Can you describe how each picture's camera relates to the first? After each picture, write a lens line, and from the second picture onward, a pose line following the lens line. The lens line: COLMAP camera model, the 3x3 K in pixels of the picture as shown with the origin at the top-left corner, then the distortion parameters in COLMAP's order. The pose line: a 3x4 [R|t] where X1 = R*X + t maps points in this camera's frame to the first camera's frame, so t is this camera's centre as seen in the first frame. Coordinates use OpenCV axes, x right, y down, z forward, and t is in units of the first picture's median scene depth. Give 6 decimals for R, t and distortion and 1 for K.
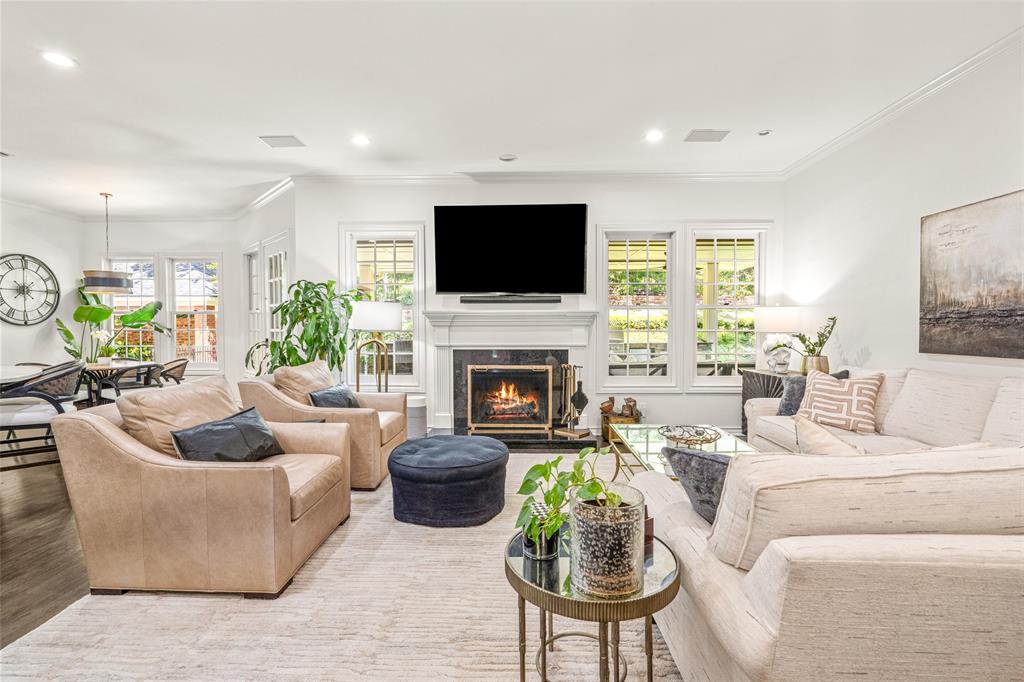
lens RADIAL K [[468.7, 0, 511.9], [0, 468.7, 335.7], [0, 0, 1]] dist [-0.003594, 0.001092]
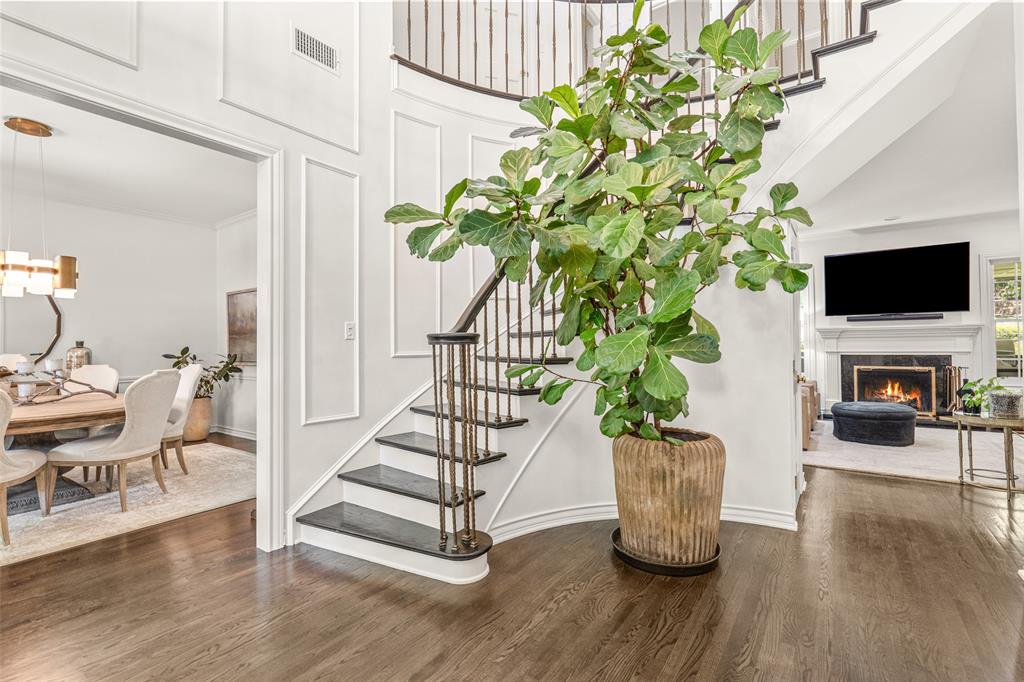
lens RADIAL K [[468.7, 0, 506.6], [0, 468.7, 339.2], [0, 0, 1]] dist [-0.003594, 0.001092]
pose [[0.830280, -0.016386, -0.557105, -0.176564], [-0.002575, 0.999444, -0.033234, 0.031720], [0.557340, 0.029028, 0.829776, -0.737172]]
